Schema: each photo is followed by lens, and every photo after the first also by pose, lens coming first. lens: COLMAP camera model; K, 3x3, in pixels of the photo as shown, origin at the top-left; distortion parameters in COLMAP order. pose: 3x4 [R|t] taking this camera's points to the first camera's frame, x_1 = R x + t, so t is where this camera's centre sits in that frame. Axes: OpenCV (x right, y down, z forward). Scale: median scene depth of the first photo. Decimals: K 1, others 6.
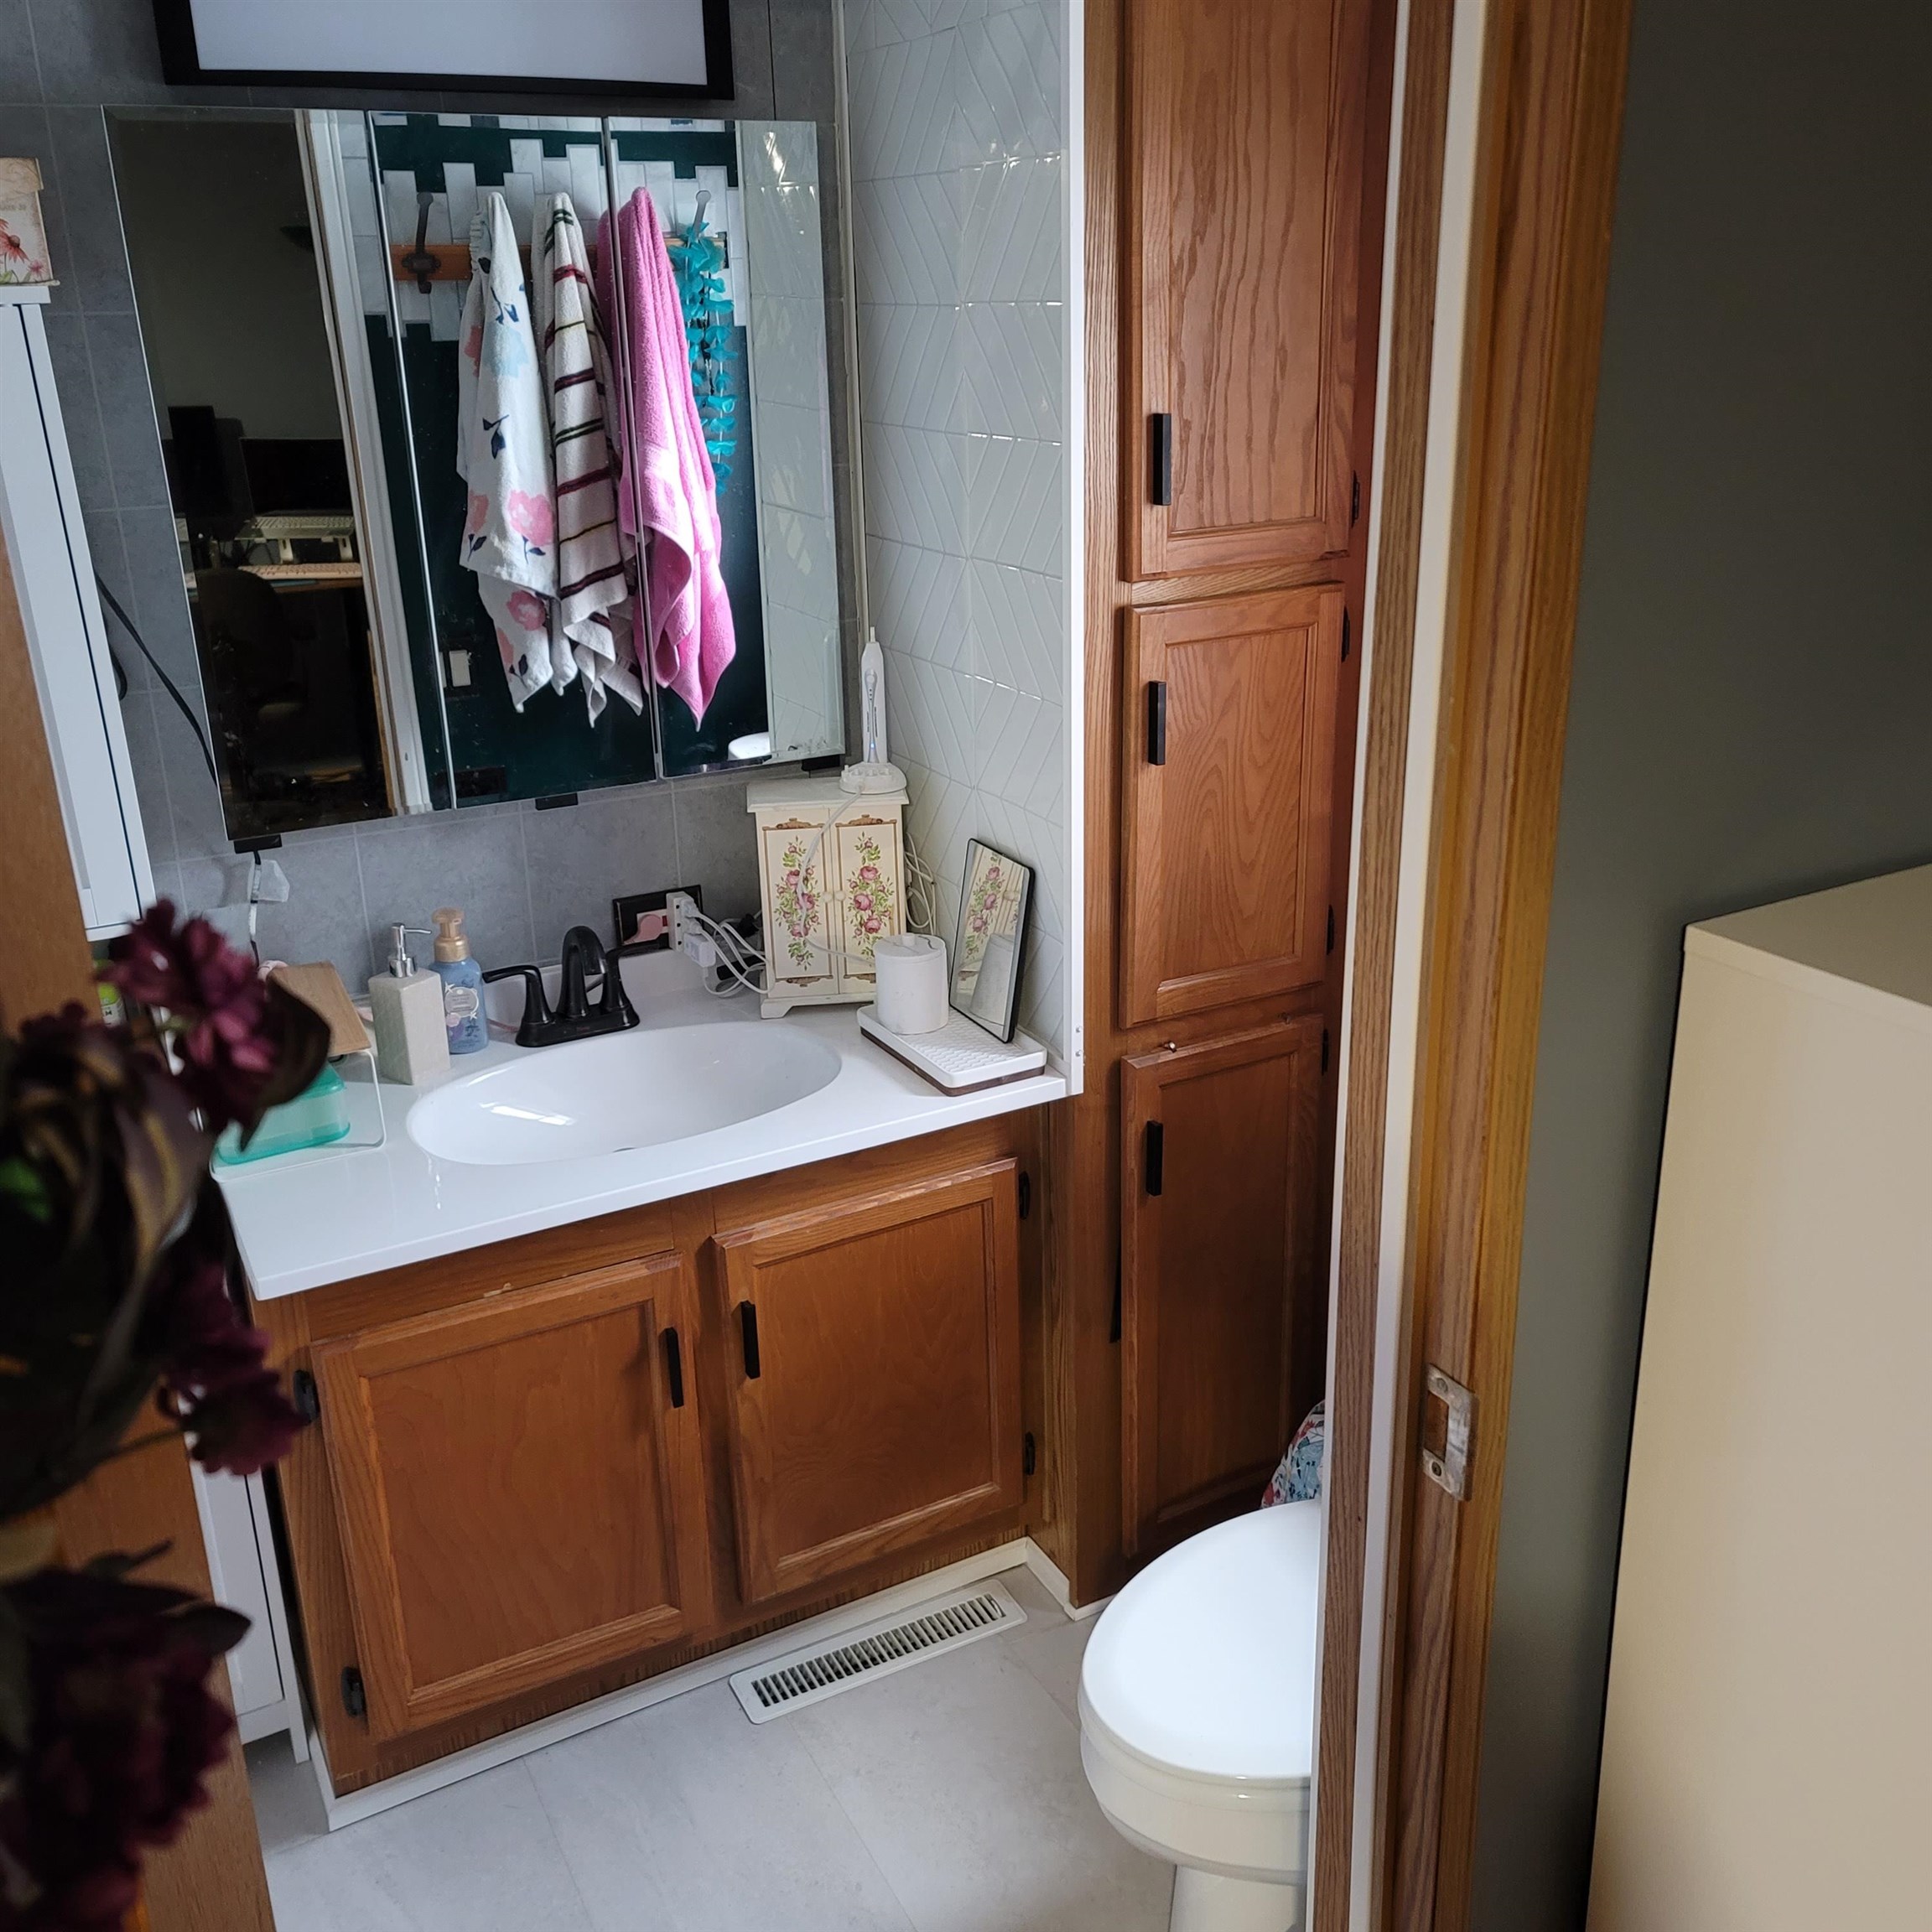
lens RADIAL K [[1892.9, 0, 969.9], [0, 1892.9, 962.9], [0, 0, 1]] dist [0.057697, 0.000000]
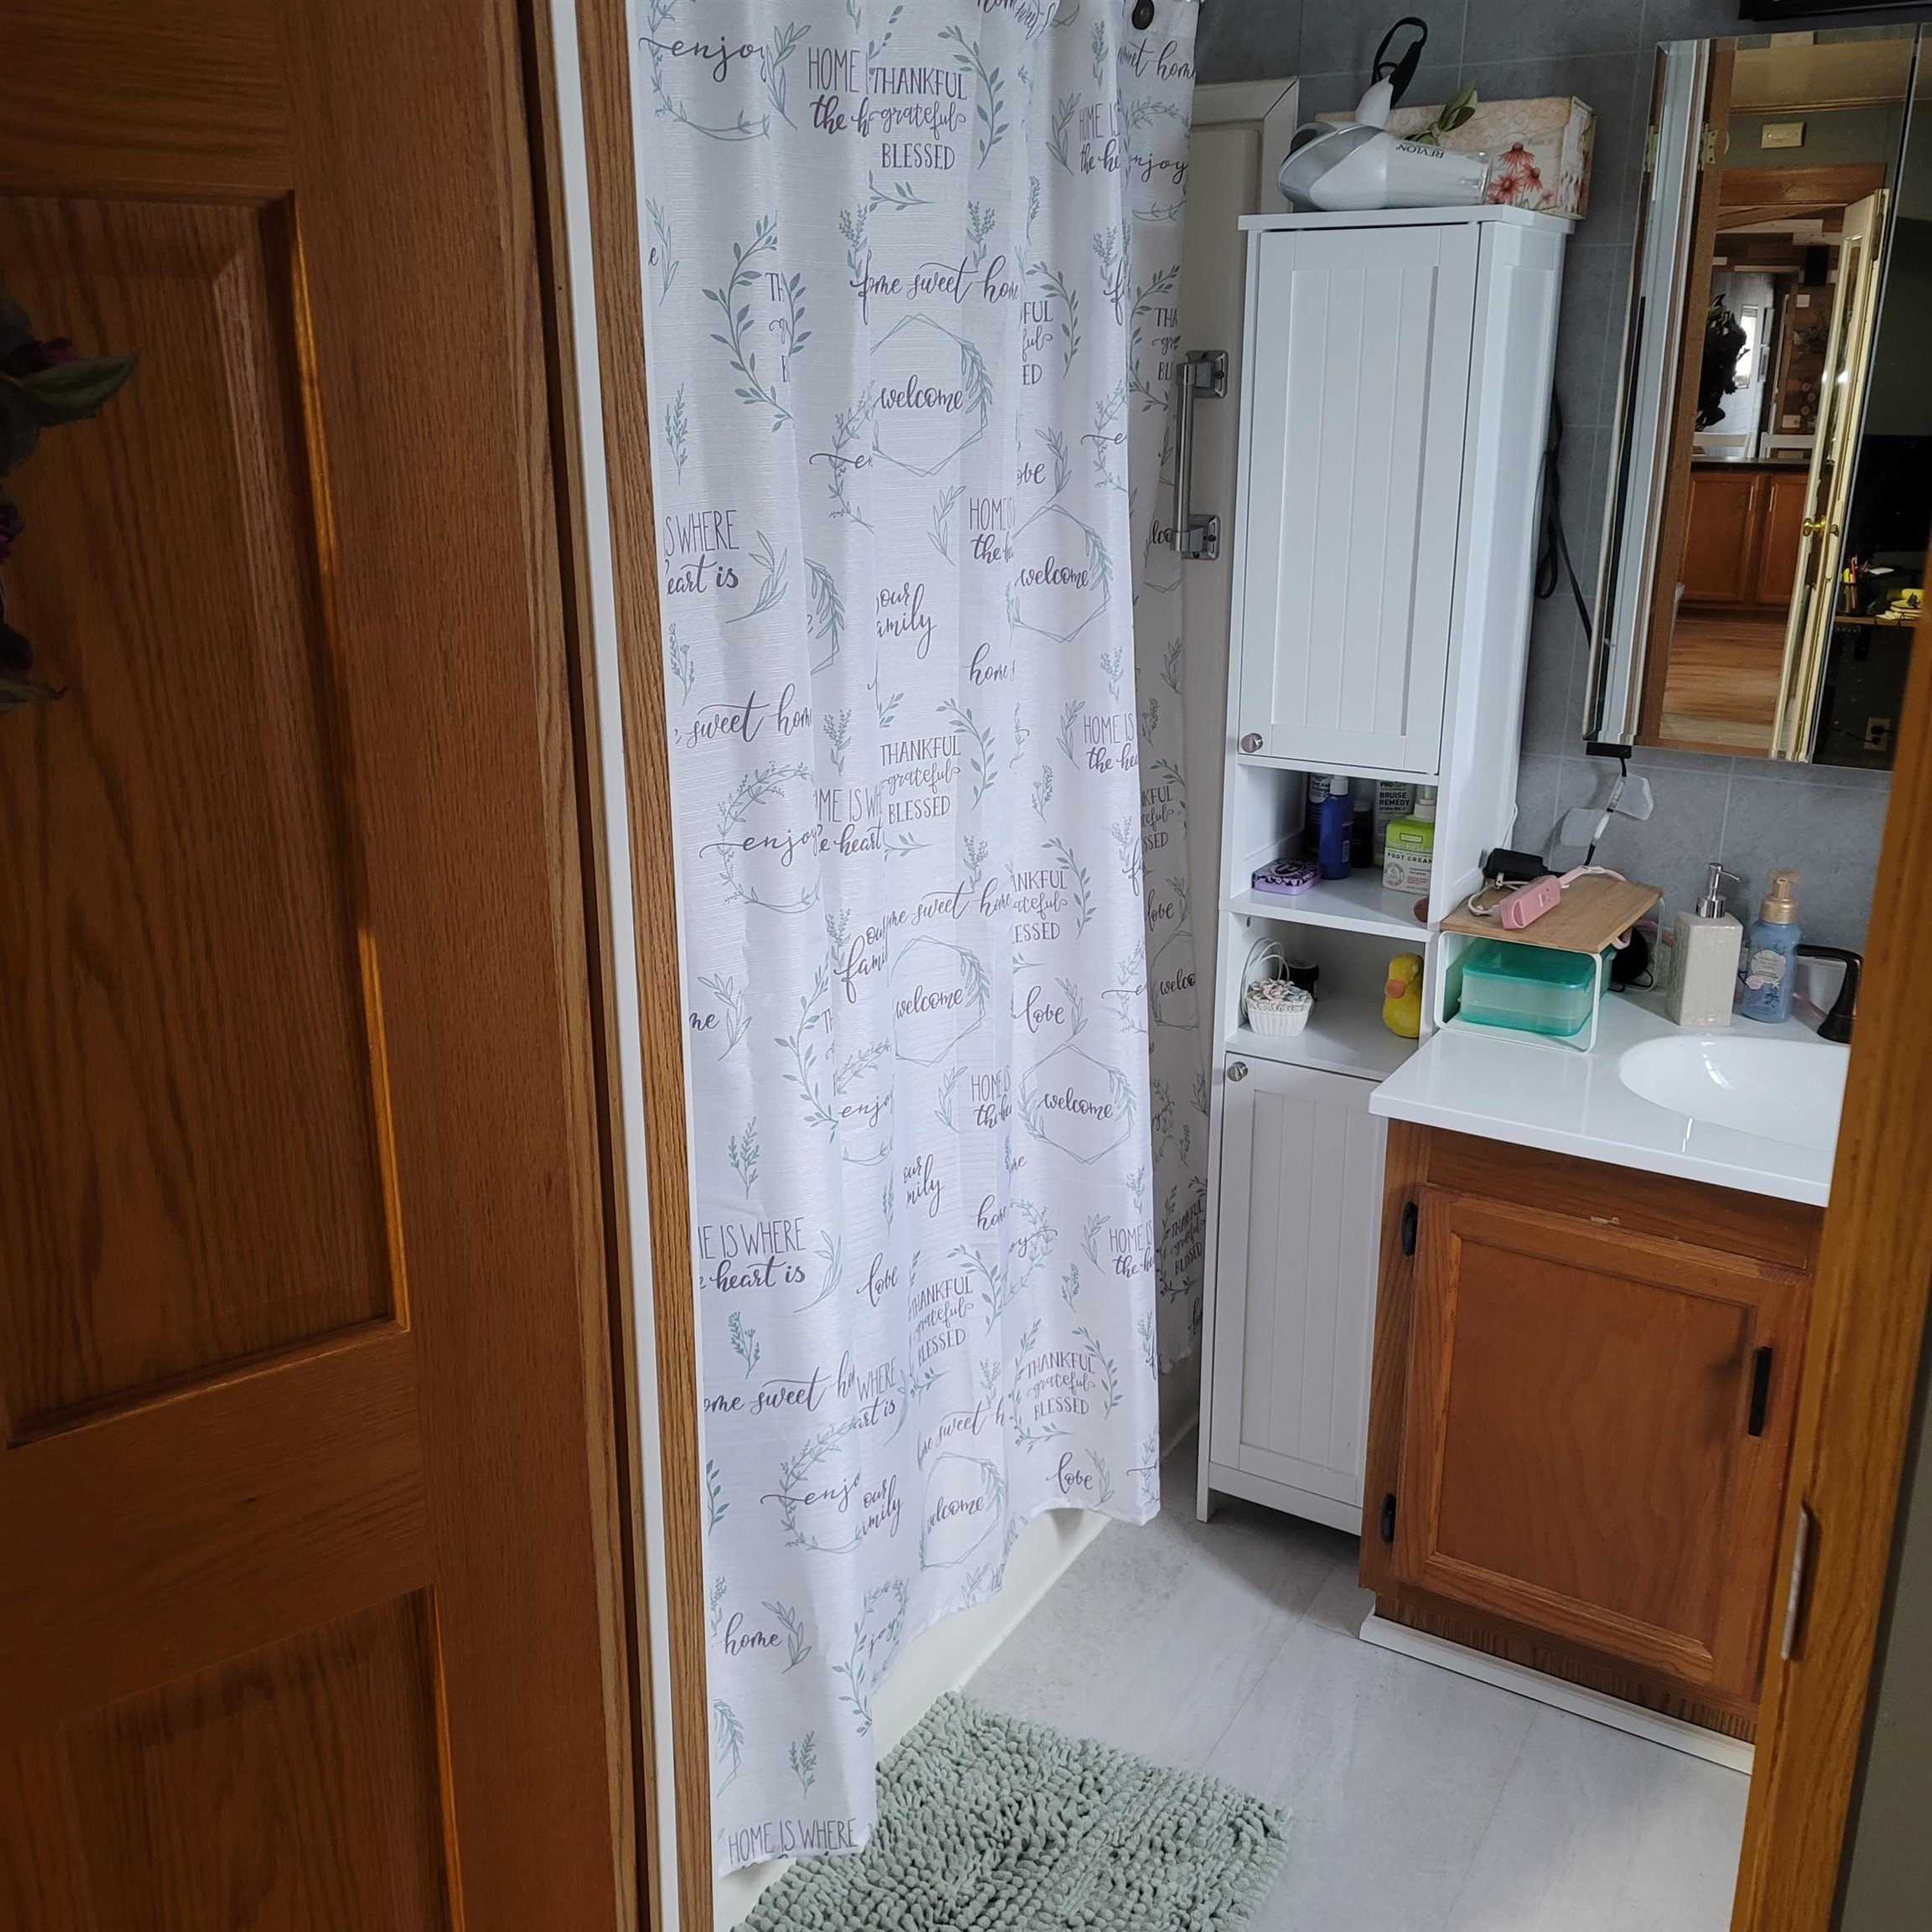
lens RADIAL K [[1892.9, 0, 975.6], [0, 1892.9, 952.9], [0, 0, 1]] dist [0.057697, 0.000000]
pose [[0.522494, 0.285497, -0.803425, 0.320107], [-0.311238, 0.941118, 0.132018, 0.012502], [0.793808, 0.181077, 0.580586, 0.136371]]
